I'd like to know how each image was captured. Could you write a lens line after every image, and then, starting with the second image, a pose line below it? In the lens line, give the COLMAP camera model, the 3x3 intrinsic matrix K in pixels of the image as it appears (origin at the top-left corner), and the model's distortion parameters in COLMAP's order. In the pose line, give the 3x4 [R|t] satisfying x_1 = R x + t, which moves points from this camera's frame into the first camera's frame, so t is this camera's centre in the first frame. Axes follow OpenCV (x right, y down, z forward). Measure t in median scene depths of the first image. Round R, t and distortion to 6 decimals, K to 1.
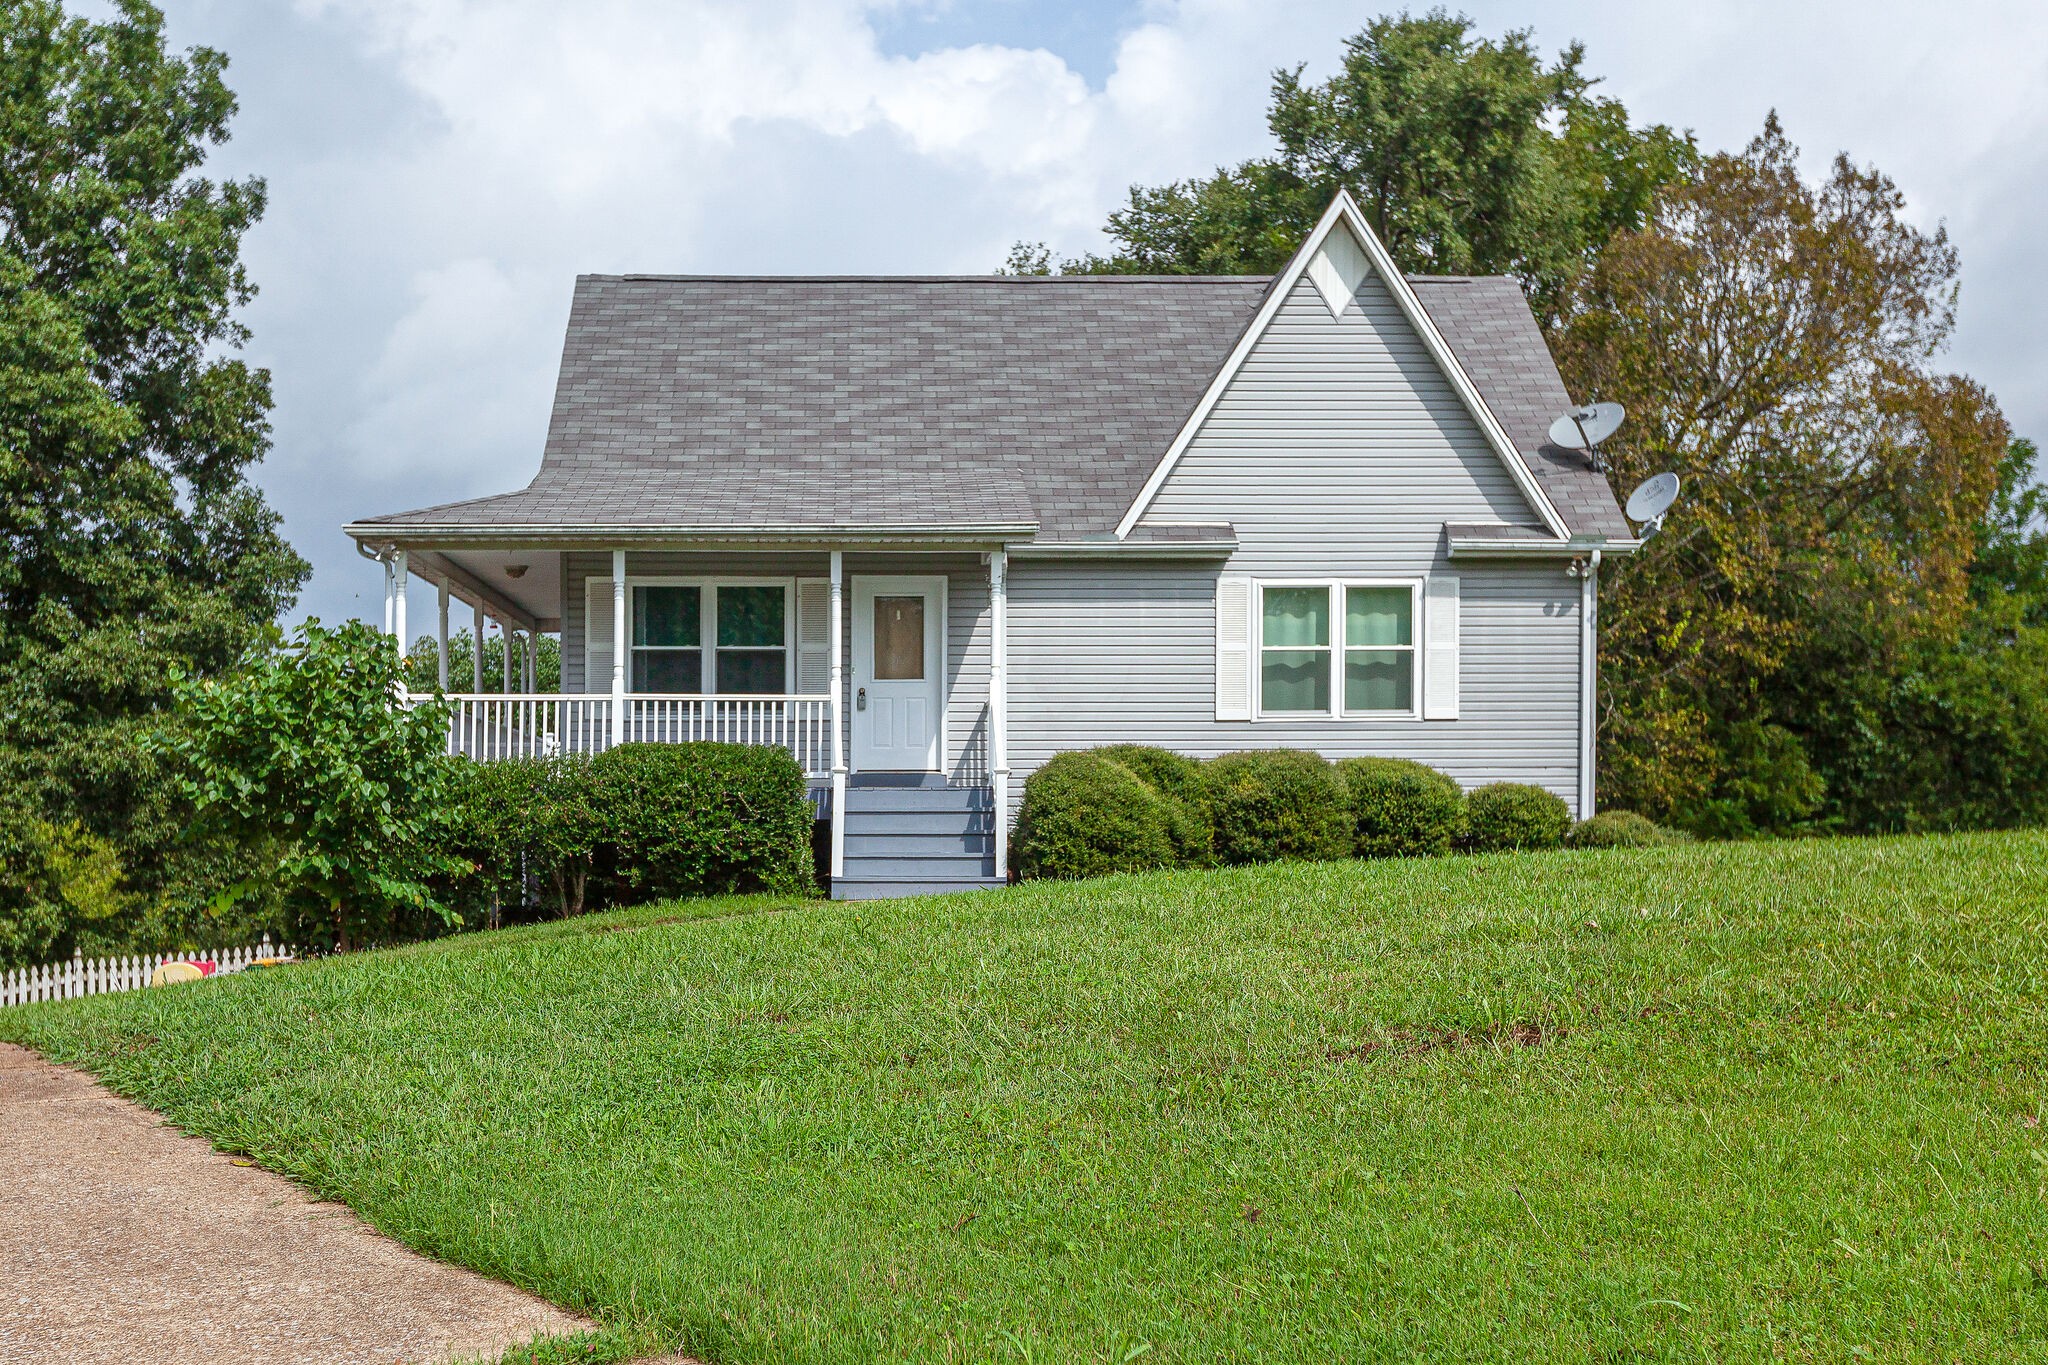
lens RADIAL K [[2432.9, 0, 1024.0], [0, 2432.9, 682.5], [0, 0, 1]] dist [0.071110, 0.014898]
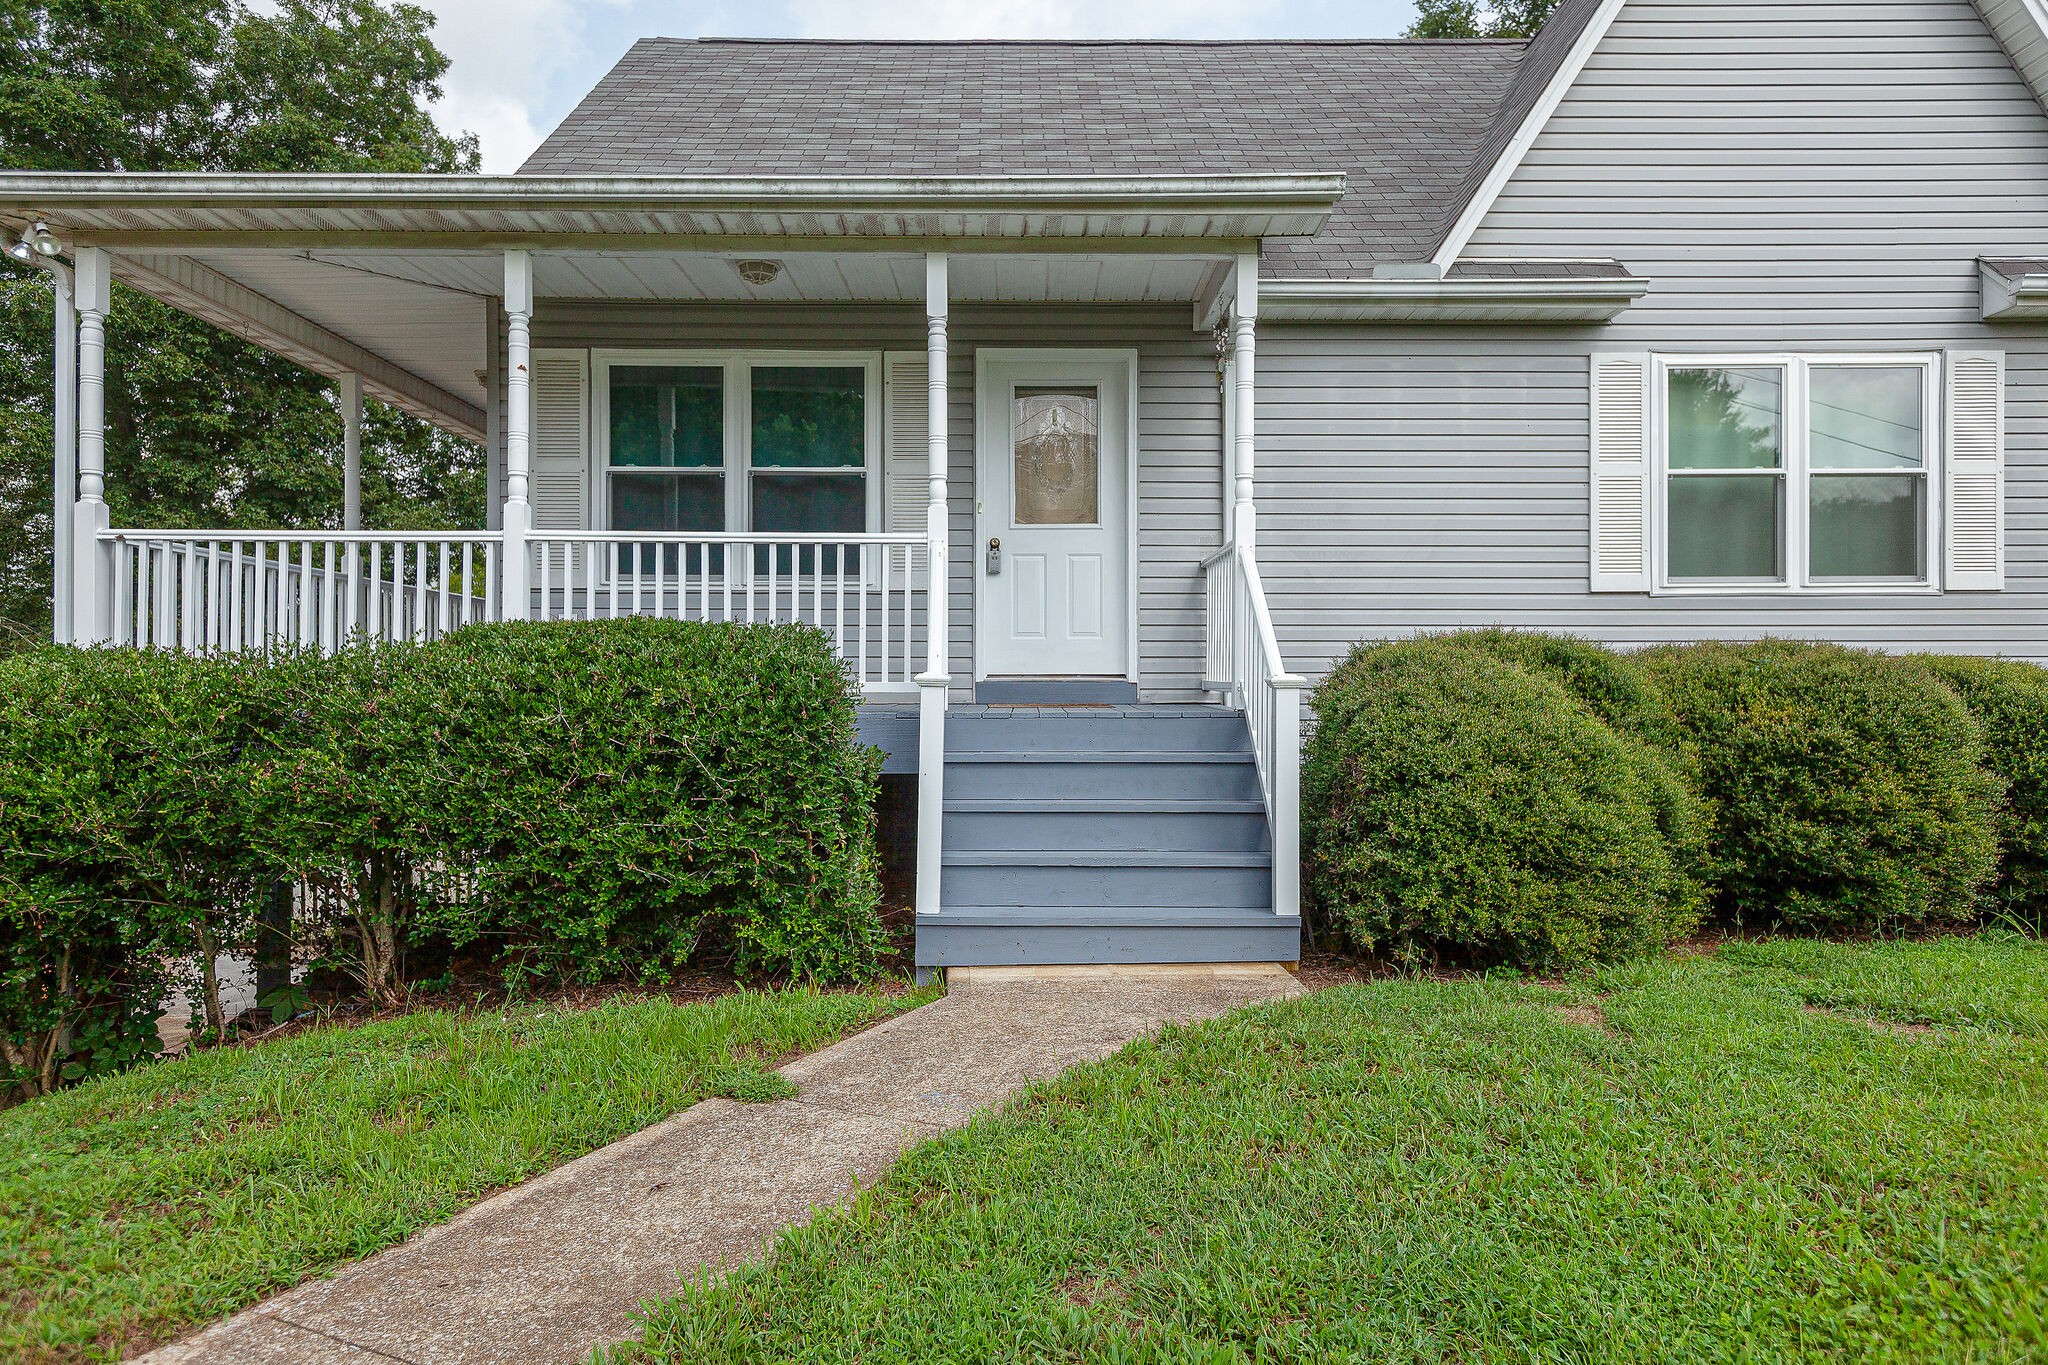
lens RADIAL K [[1267.9, 0, 1042.8], [0, 1267.9, 662.8], [0, 0, 1]] dist [0.016961, -0.000282]
pose [[0.998880, 0.002514, -0.047249, -0.039480], [-0.000831, 0.999365, 0.035614, 0.021682], [0.047308, -0.035535, 0.998248, 0.684383]]
